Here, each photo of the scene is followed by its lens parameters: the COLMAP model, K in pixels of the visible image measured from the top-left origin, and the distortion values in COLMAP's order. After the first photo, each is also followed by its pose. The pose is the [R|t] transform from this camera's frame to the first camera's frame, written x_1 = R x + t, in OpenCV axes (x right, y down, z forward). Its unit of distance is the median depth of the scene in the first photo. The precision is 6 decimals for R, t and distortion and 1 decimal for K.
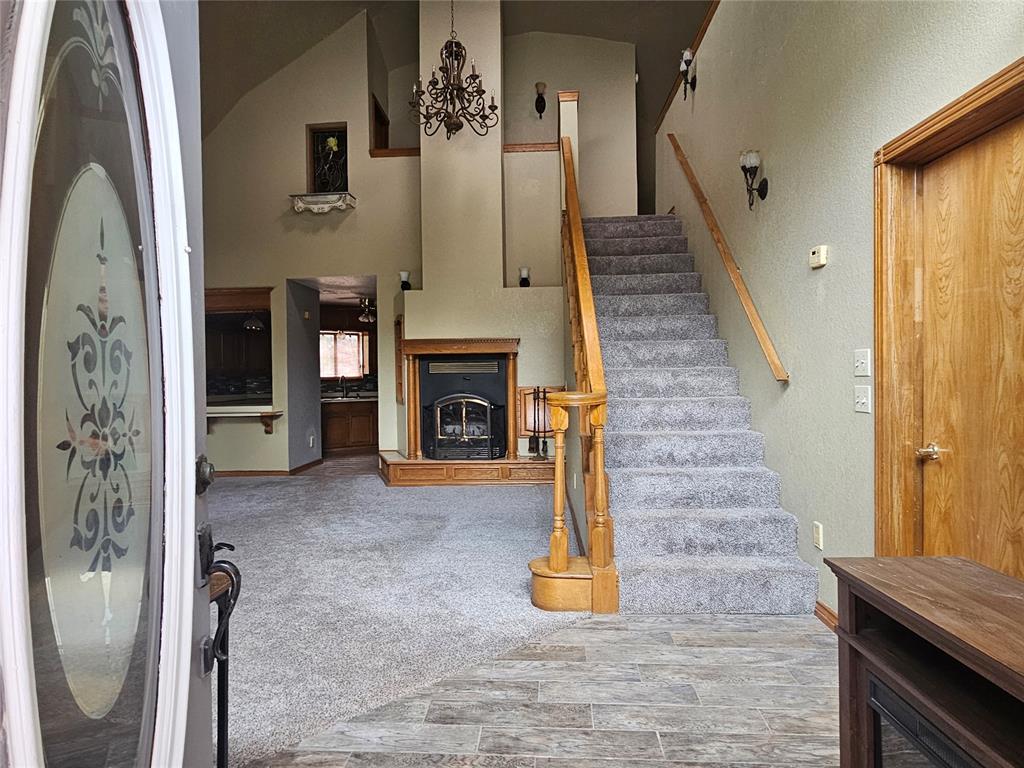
lens RADIAL K [[593.3, 0, 509.9], [0, 593.3, 379.9], [0, 0, 1]] dist [0.001503, 0.000641]
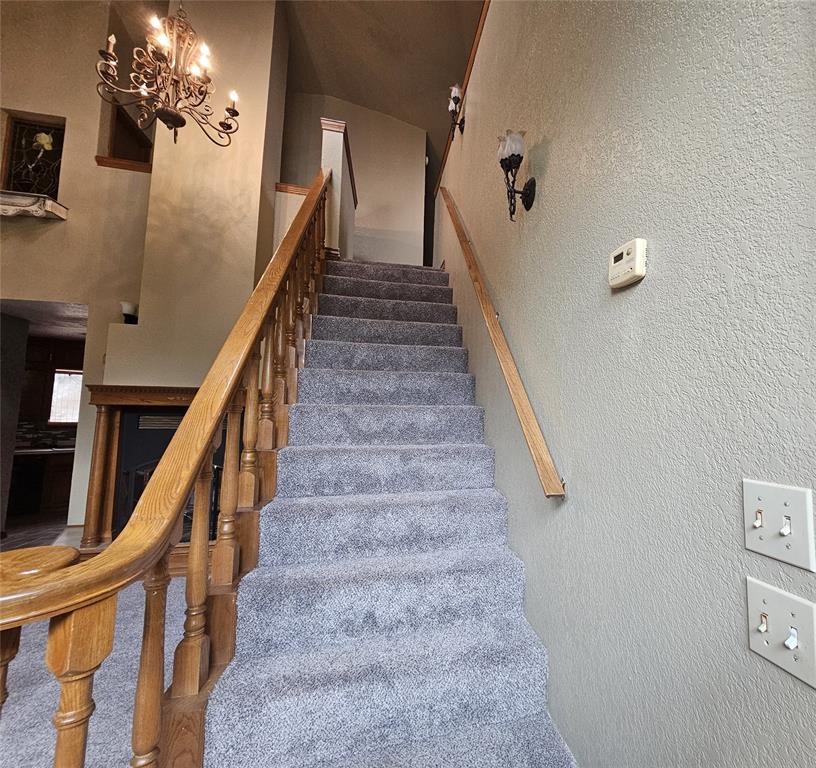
lens RADIAL K [[419.0, 0, 503.5], [0, 419.0, 378.2], [0, 0, 1]] dist [0.001113, 0.002107]
pose [[0.941478, 0.053539, 0.332795, 0.134340], [-0.020819, 0.994656, -0.101122, -0.032321], [-0.336430, 0.088276, 0.937562, 0.309812]]
